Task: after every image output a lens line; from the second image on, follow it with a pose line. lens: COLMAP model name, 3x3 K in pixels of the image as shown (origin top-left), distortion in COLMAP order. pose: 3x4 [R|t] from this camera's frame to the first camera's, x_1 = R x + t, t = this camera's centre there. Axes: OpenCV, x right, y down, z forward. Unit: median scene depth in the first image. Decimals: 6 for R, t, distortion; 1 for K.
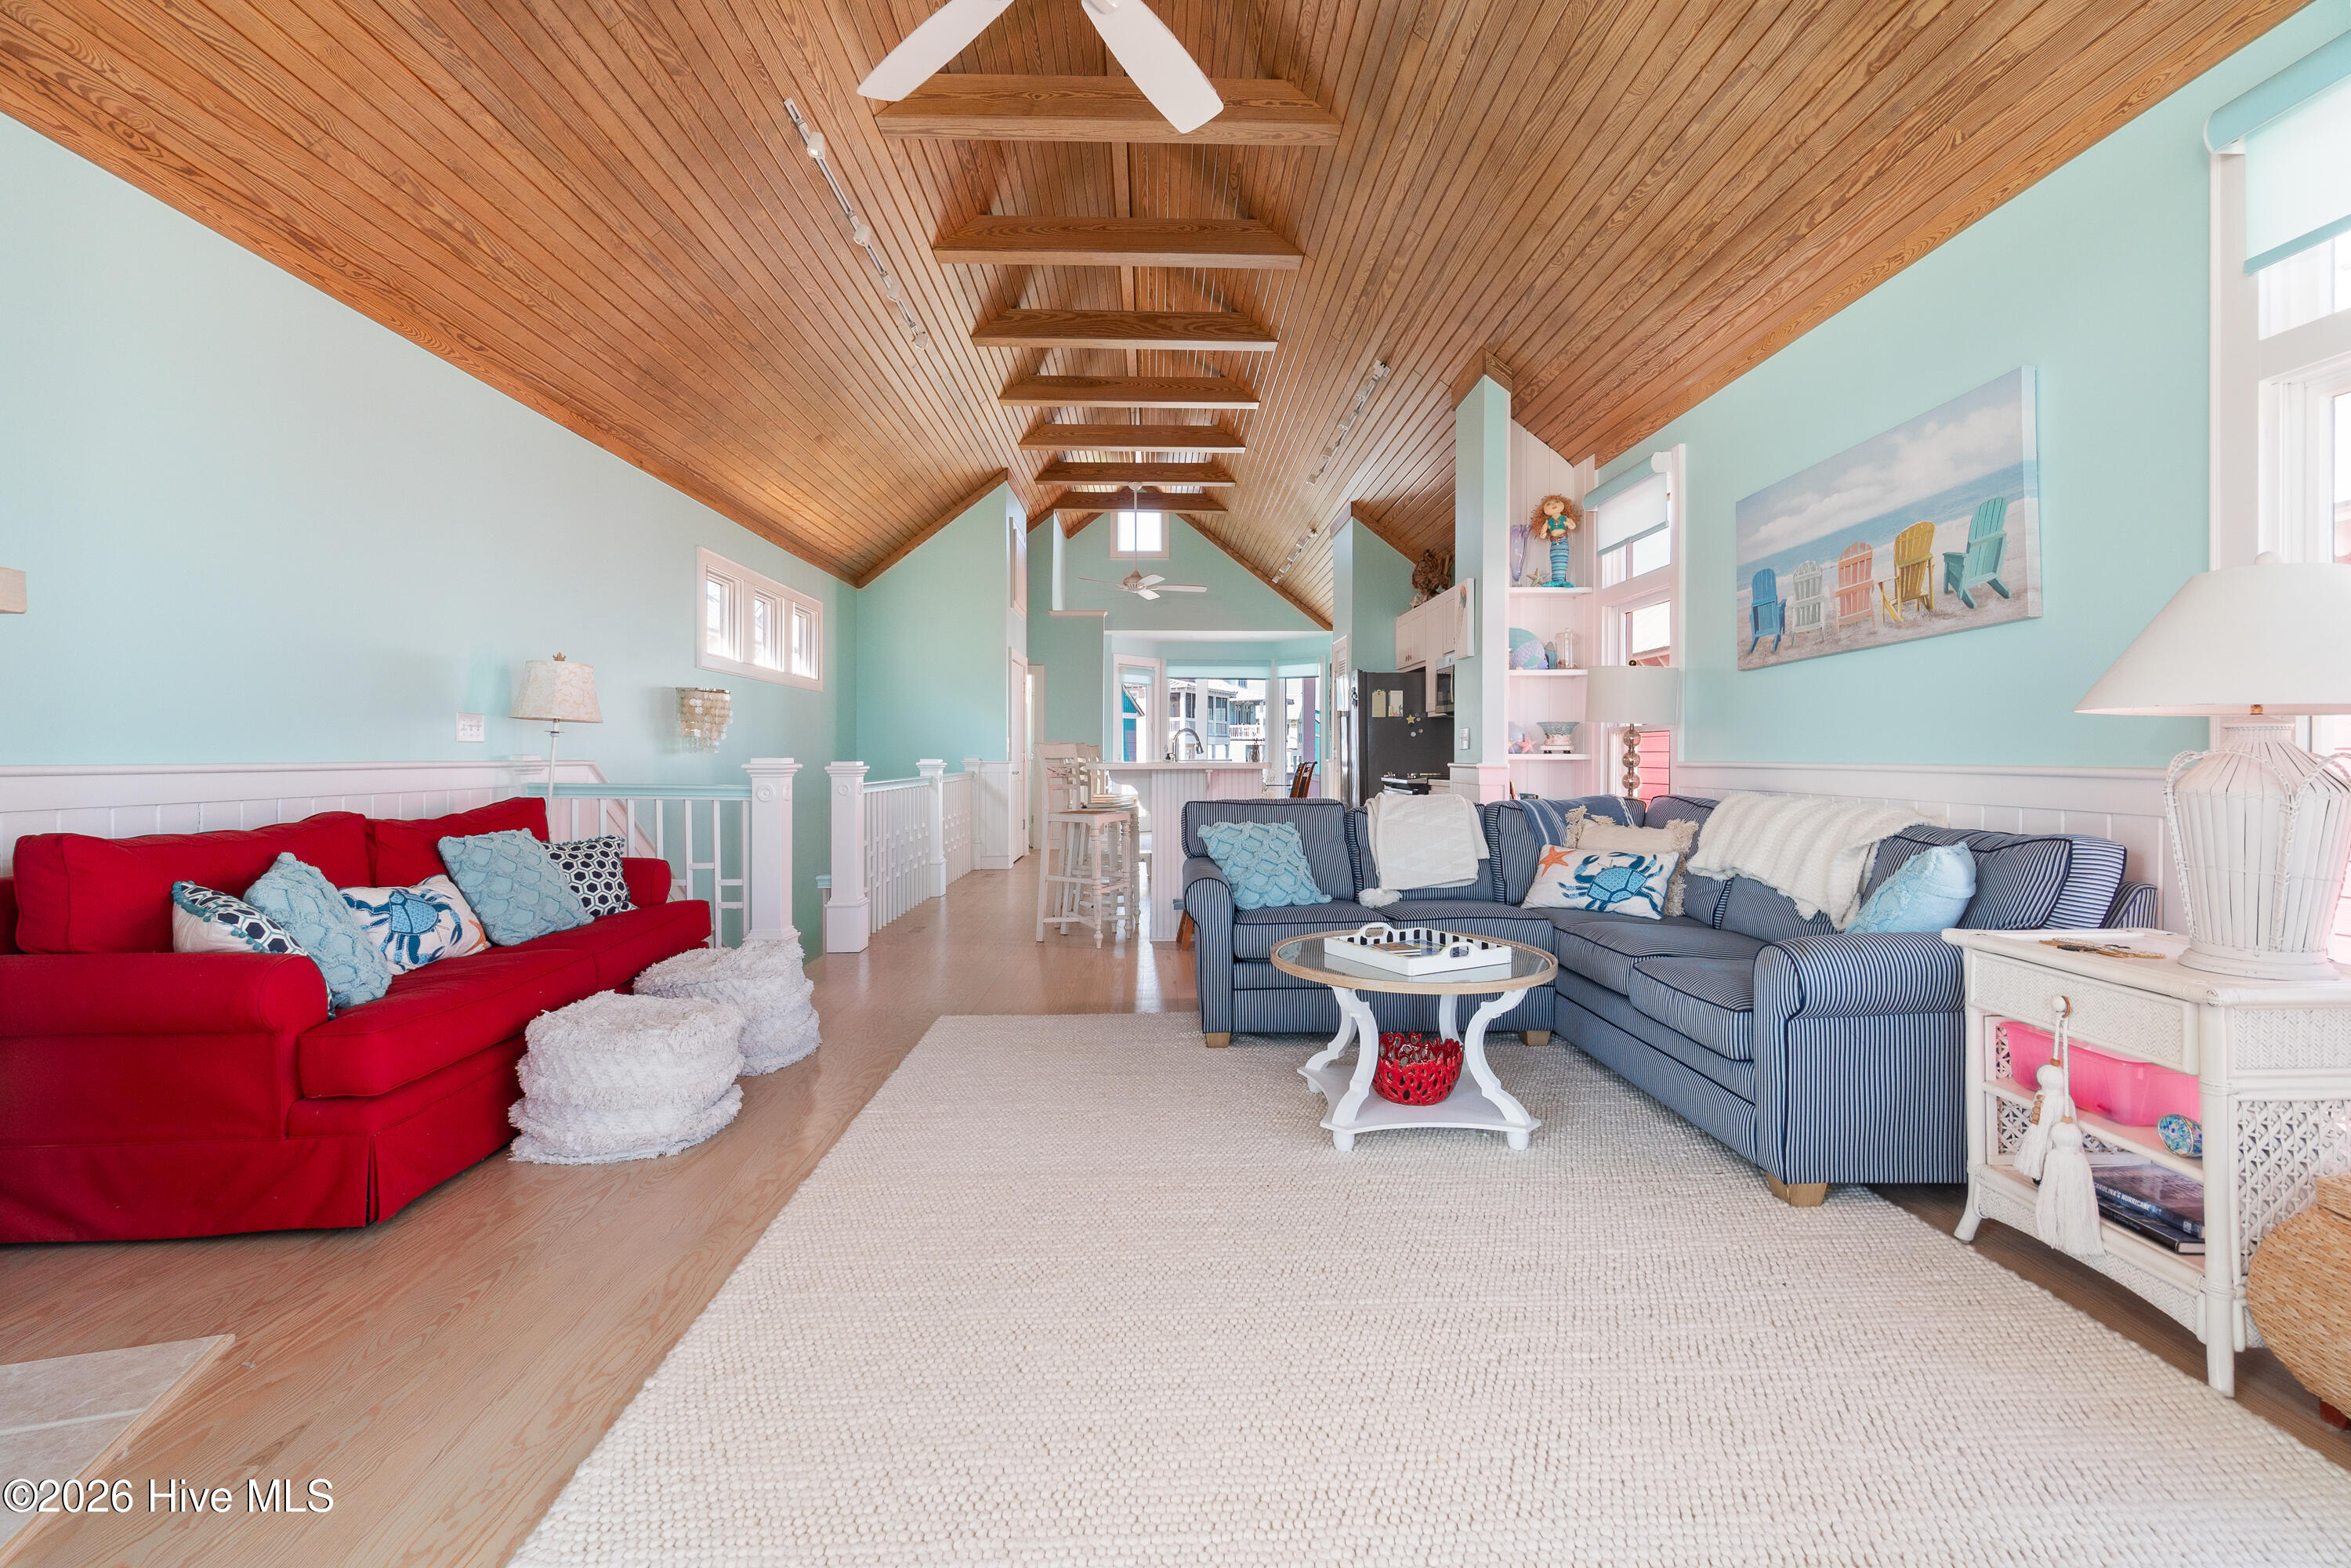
lens RADIAL K [[1032.7, 0, 1162.3], [0, 1032.7, 752.1], [0, 0, 1]] dist [-0.007837, 0.002611]
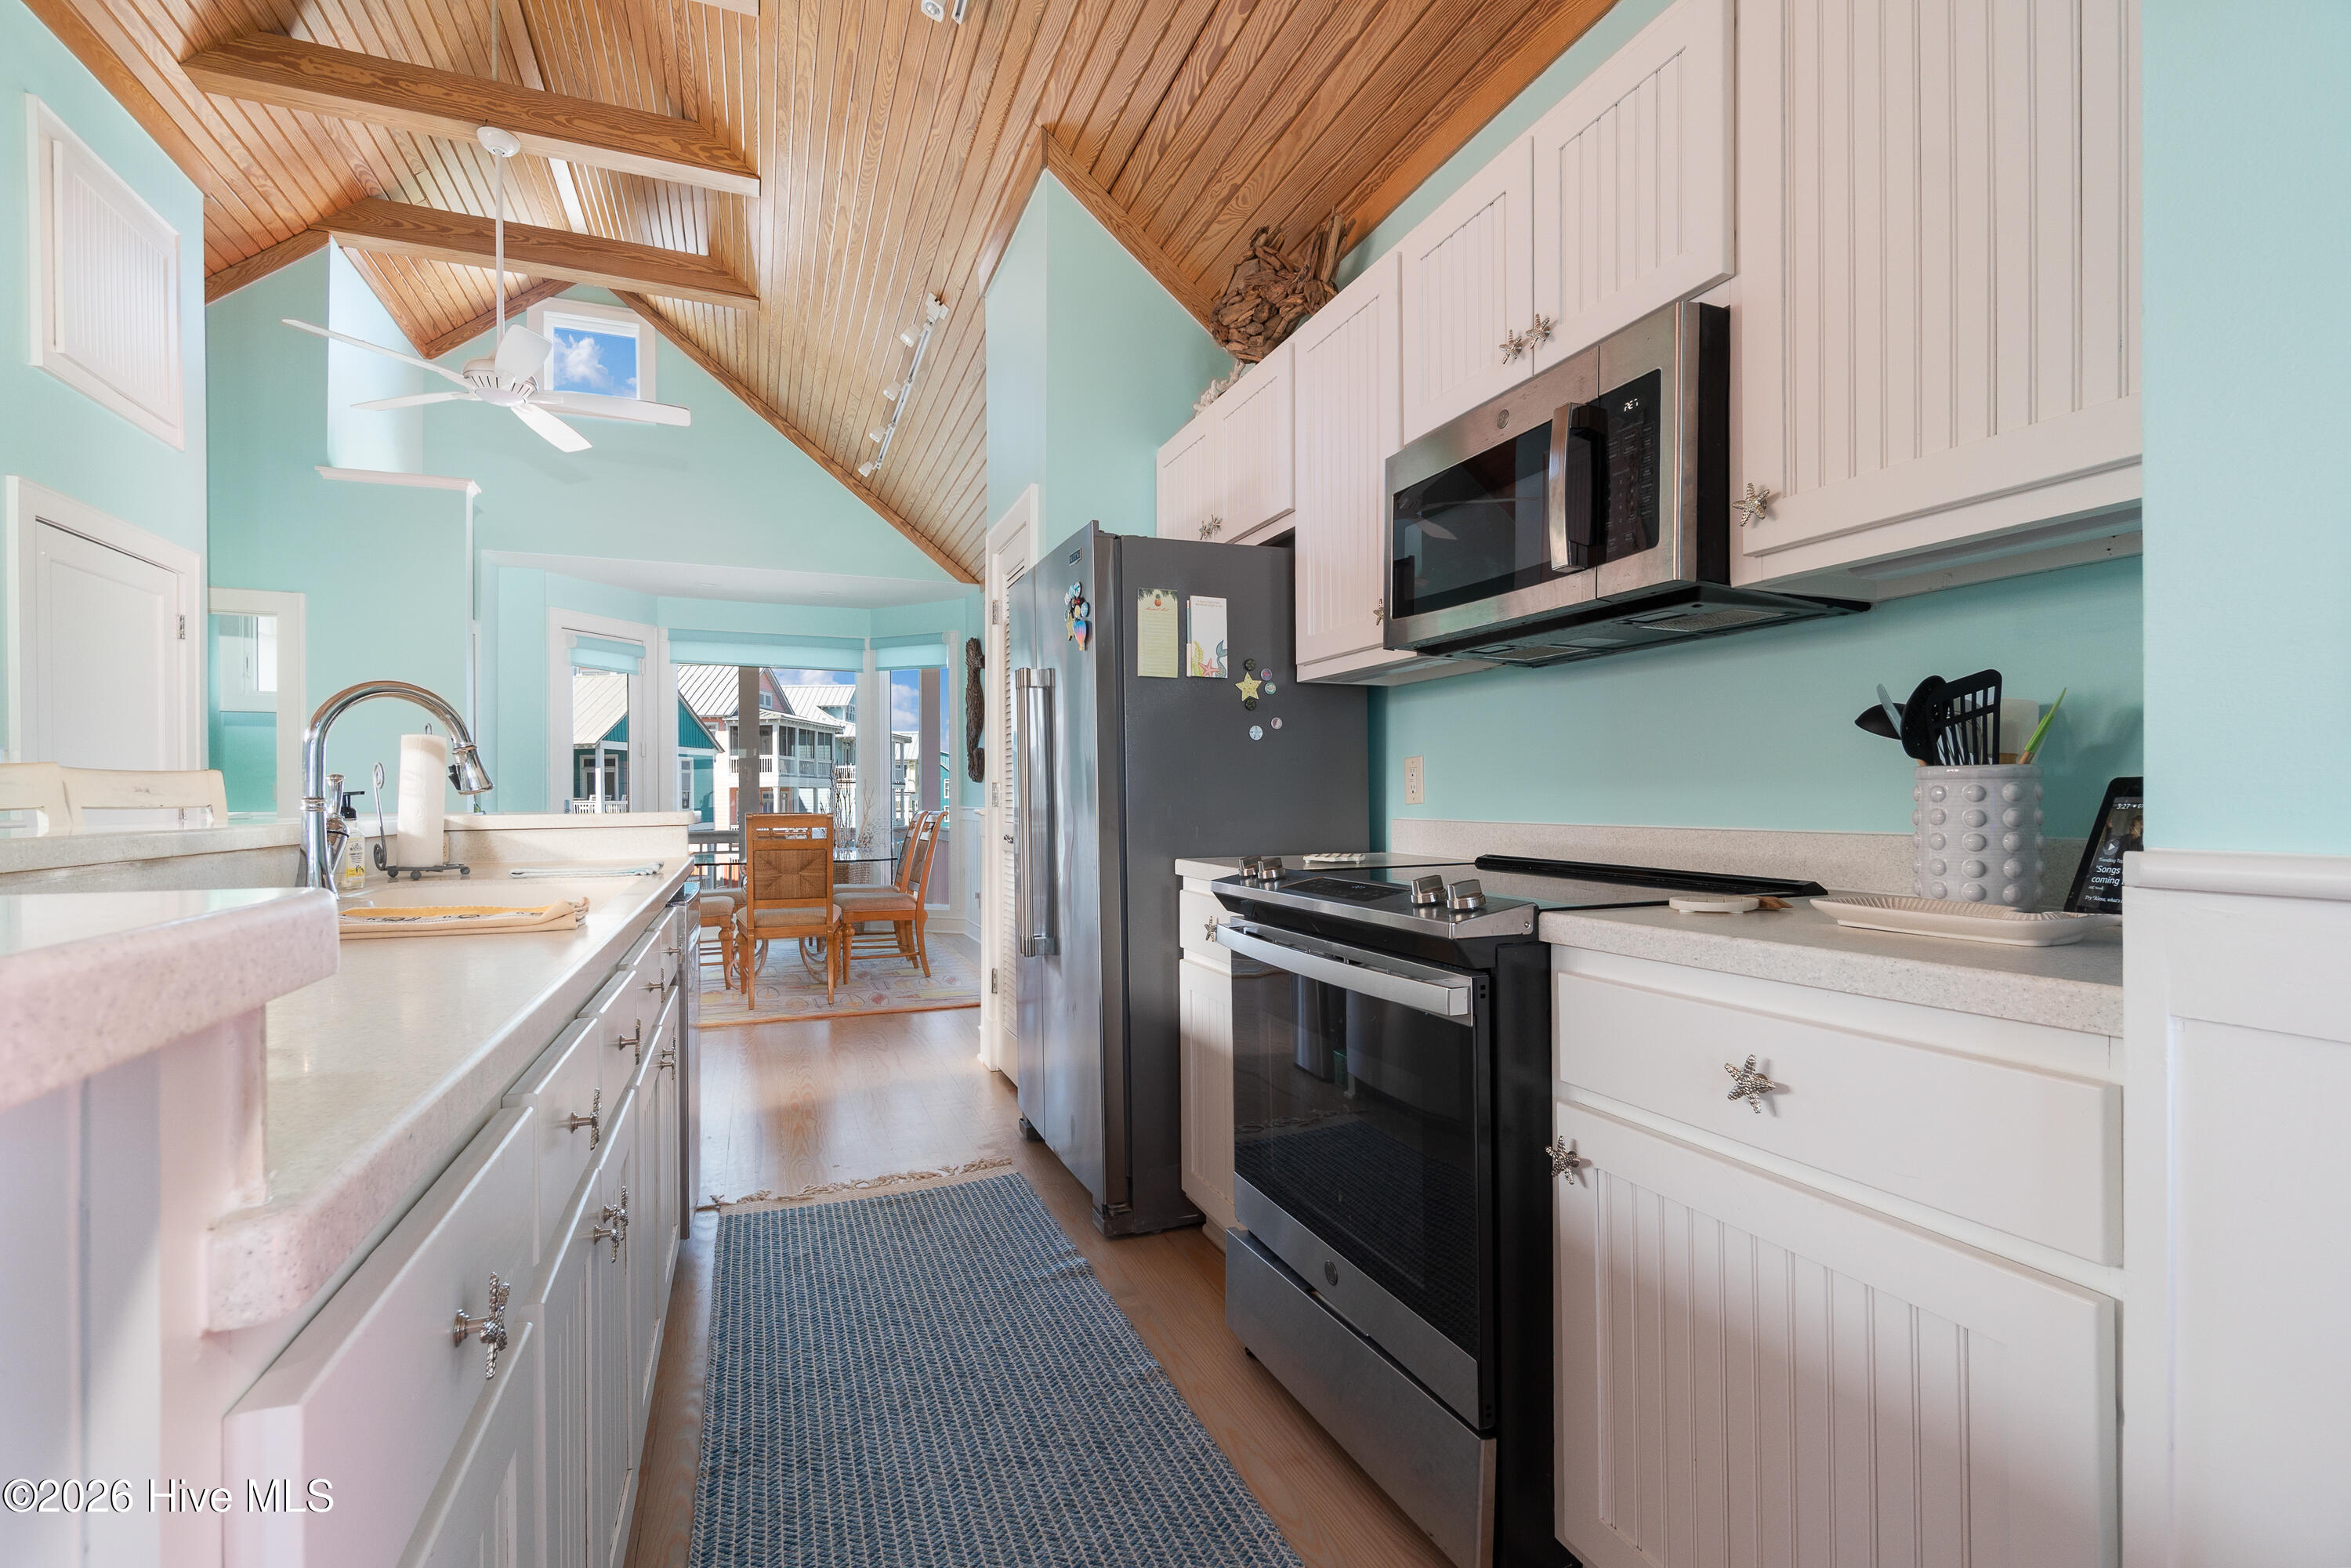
lens RADIAL K [[1032.7, 0, 1162.0], [0, 1032.7, 807.1], [0, 0, 1]] dist [-0.007837, 0.002611]
pose [[0.934389, -0.009560, 0.356125, 0.191103], [0.005679, 0.999913, 0.011941, 0.004424], [-0.356208, -0.009135, 0.934362, 1.395137]]
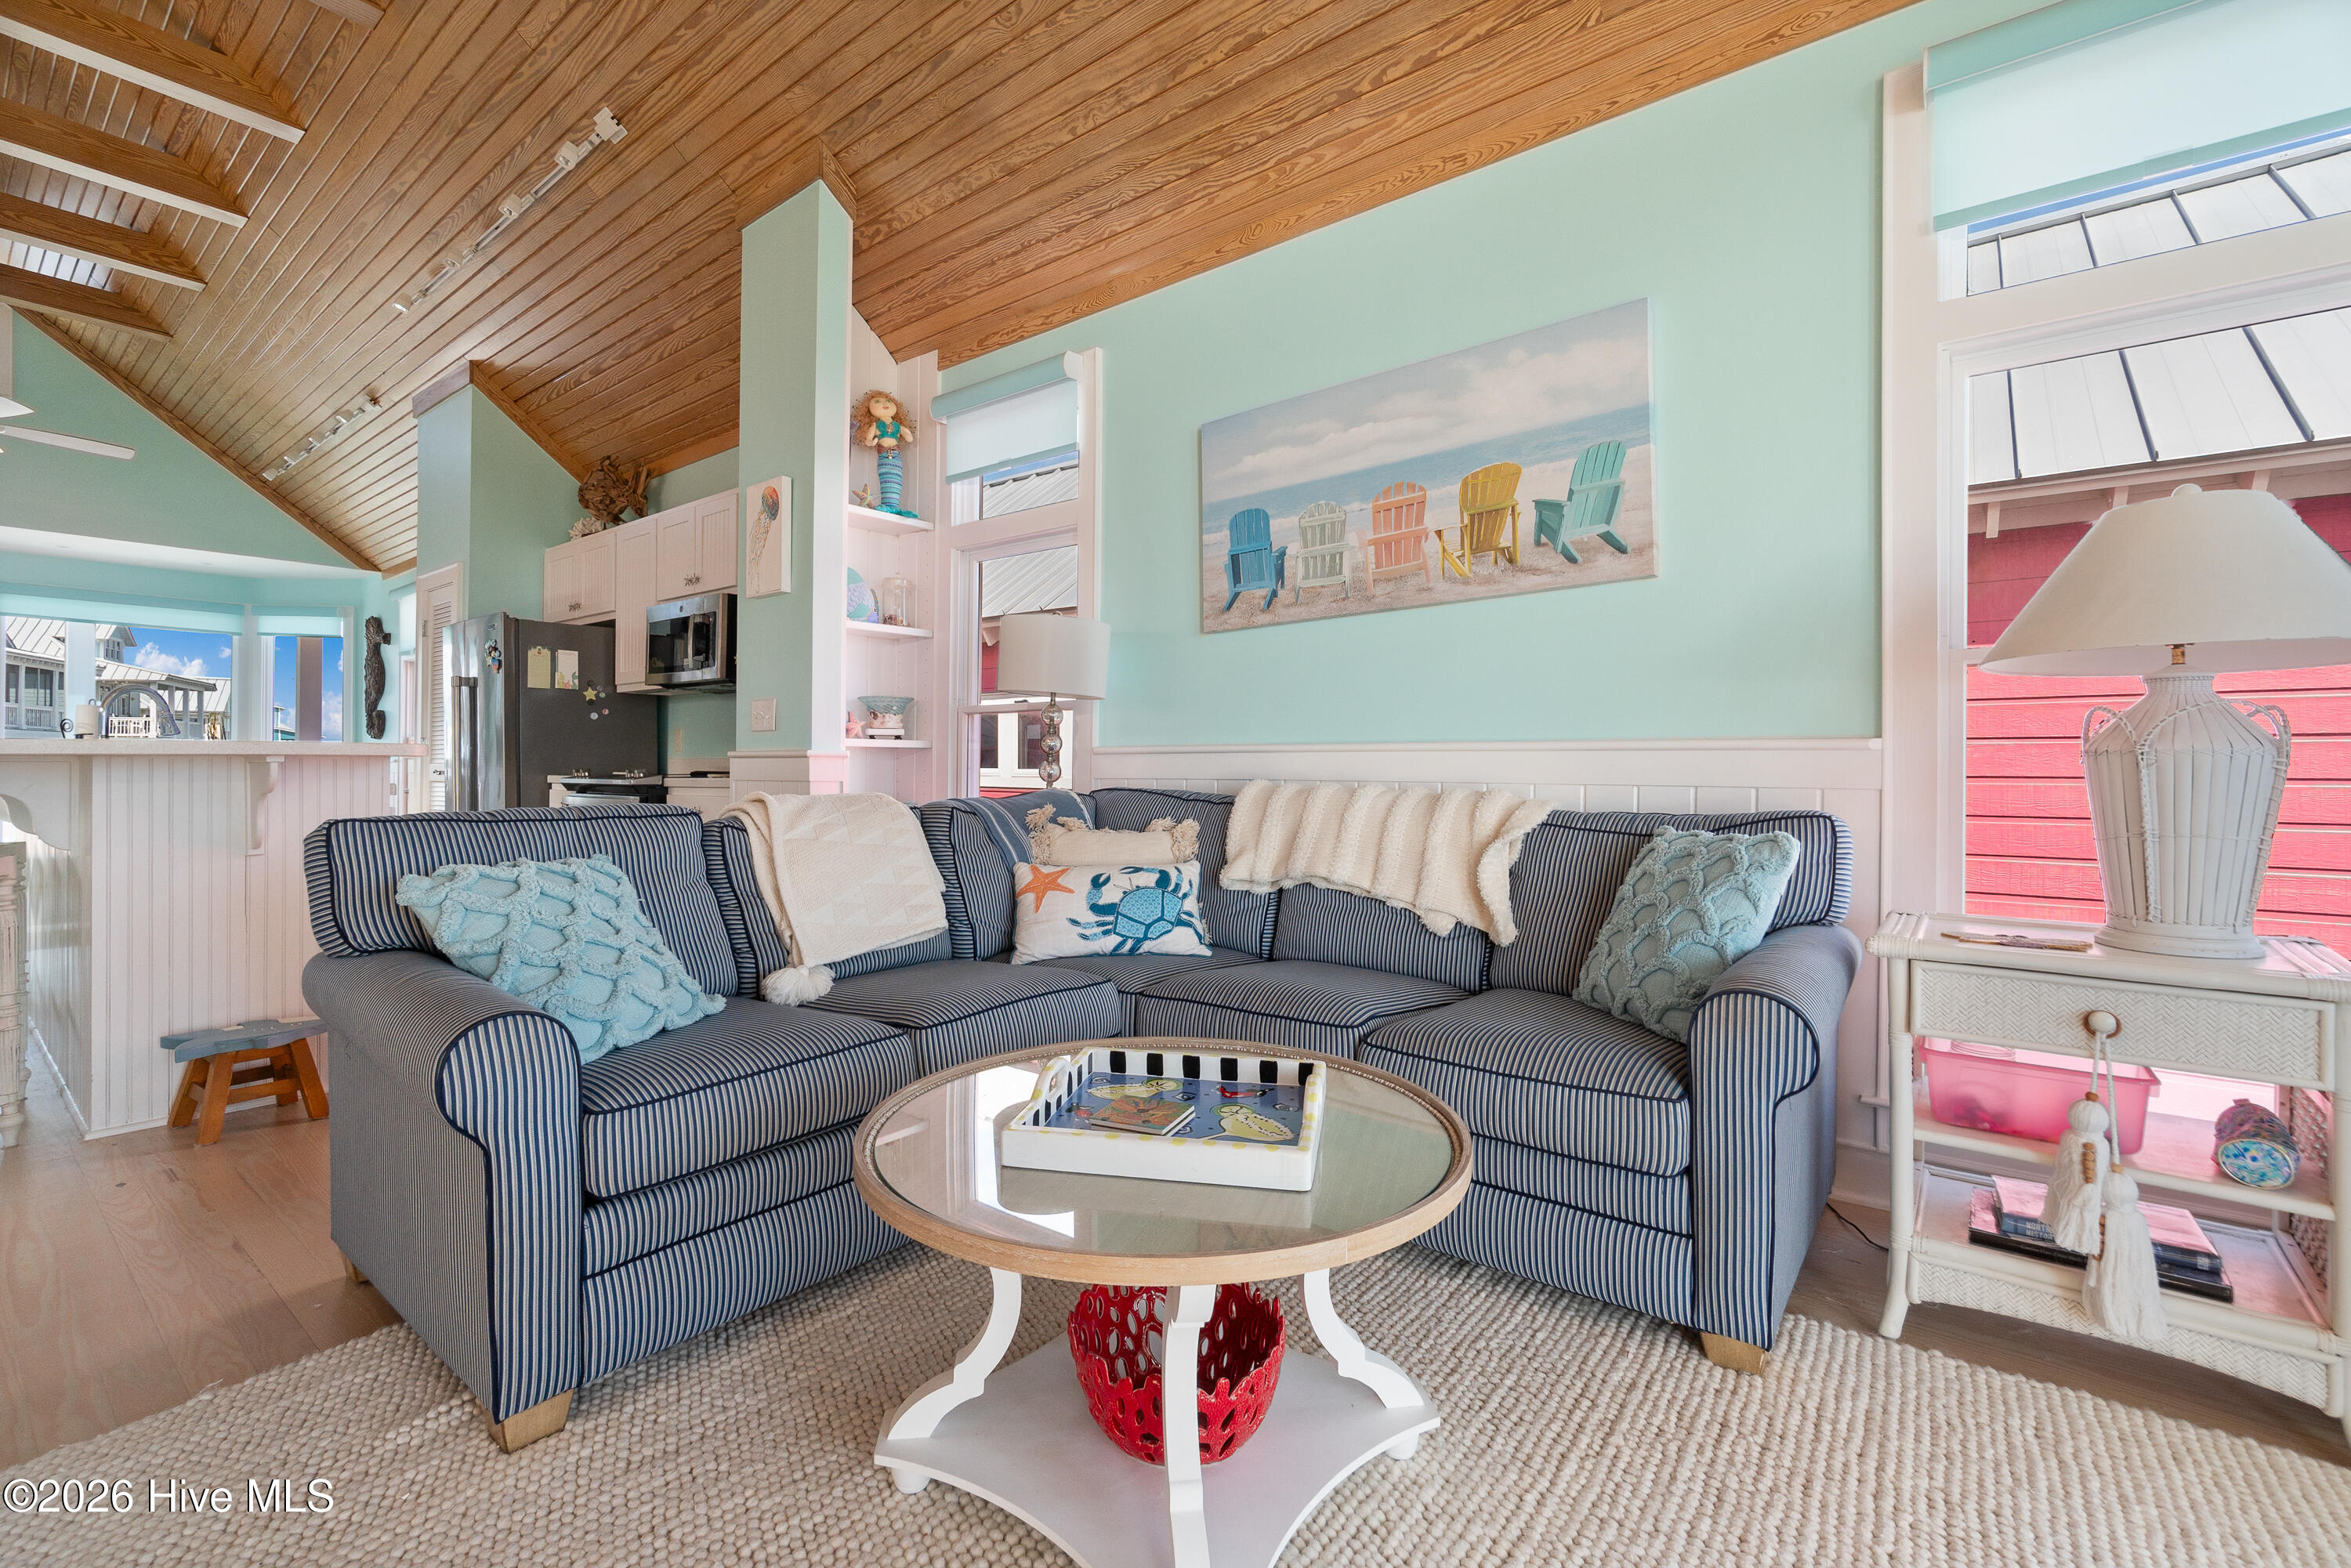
lens RADIAL K [[1032.7, 0, 1178.7], [0, 1032.7, 767.1], [0, 0, 1]] dist [-0.007837, 0.002611]
pose [[0.629965, 0.001203, 0.776622, -0.089906], [-0.004481, 0.999988, 0.002086, 0.026835], [-0.776610, -0.004794, 0.629963, 0.531174]]
